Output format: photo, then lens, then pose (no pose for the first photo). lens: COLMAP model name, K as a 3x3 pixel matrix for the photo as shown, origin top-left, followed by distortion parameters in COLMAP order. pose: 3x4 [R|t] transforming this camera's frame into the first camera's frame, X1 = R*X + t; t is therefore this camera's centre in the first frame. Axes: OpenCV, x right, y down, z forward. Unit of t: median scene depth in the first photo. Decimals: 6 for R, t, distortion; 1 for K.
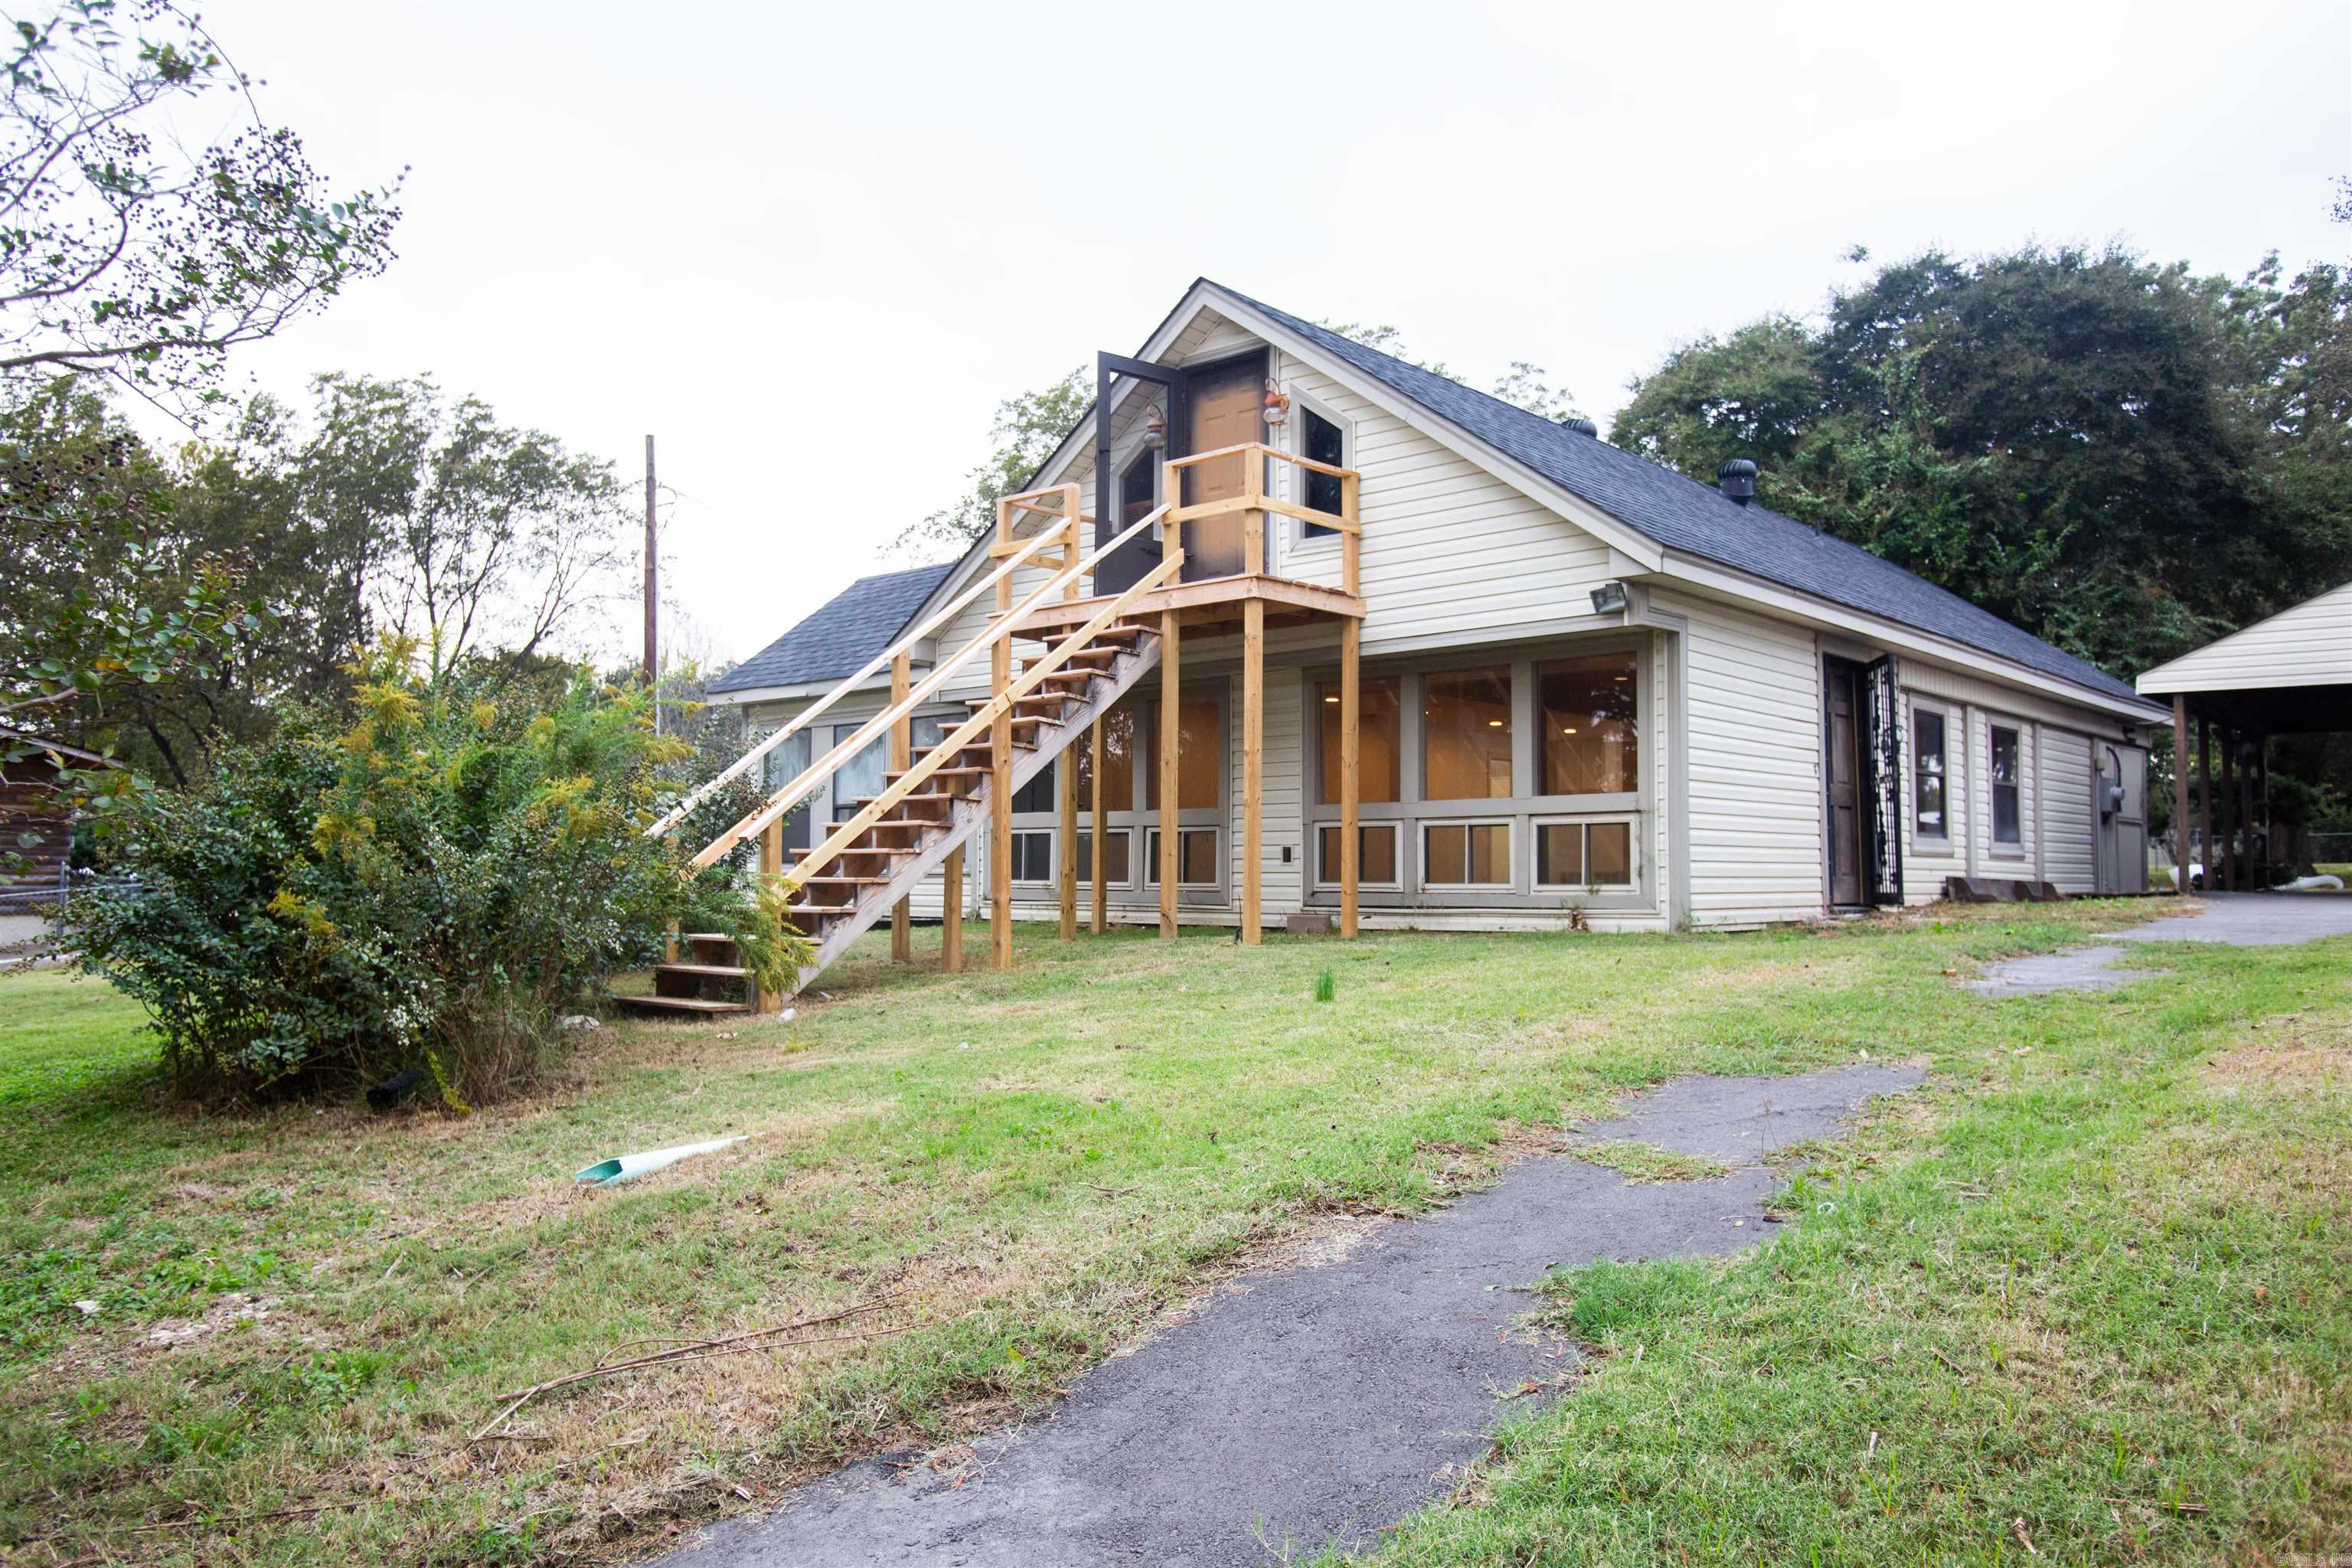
lens RADIAL K [[1694.3, 0, 1176.0], [0, 1694.3, 784.0], [0, 0, 1]] dist [-0.003043, 0.002825]
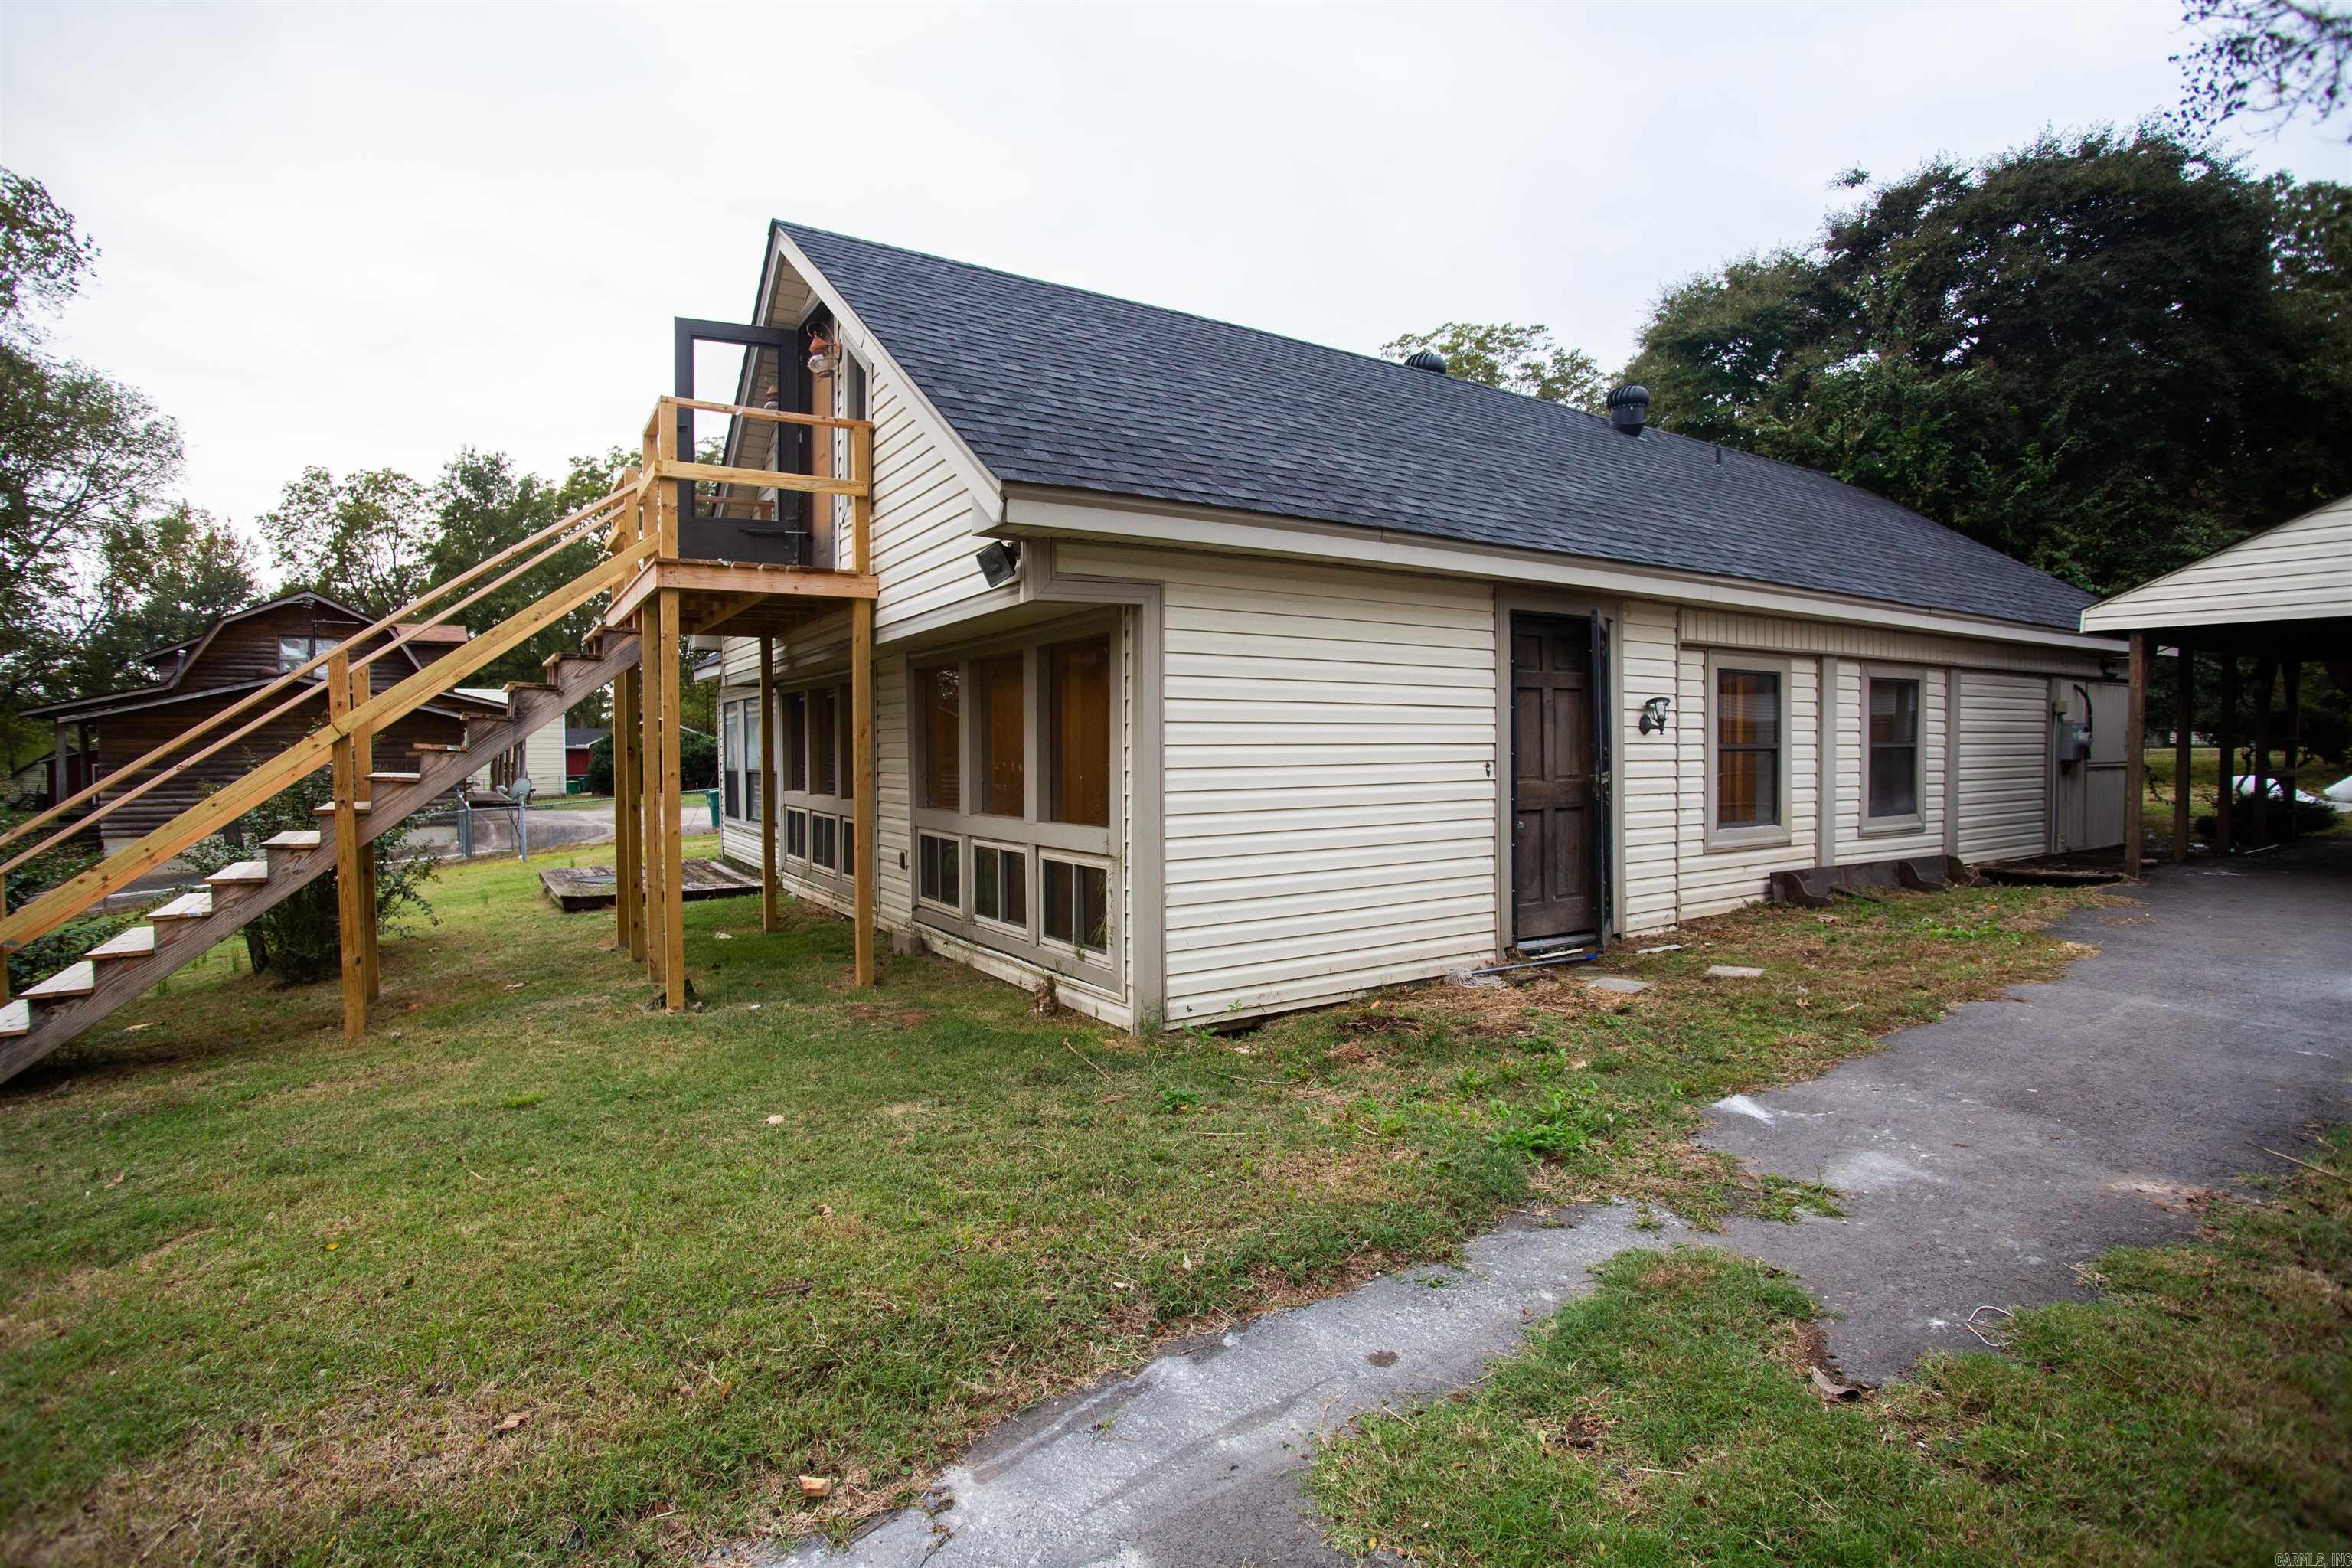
lens RADIAL K [[1141.2, 0, 1176.0], [0, 1141.2, 784.0], [0, 0, 1]] dist [-0.085814, 0.036383]
pose [[0.961154, -0.001442, -0.276010, 0.260135], [0.026421, 0.995875, 0.086804, -0.033650], [0.274746, -0.090724, 0.957227, 0.323978]]
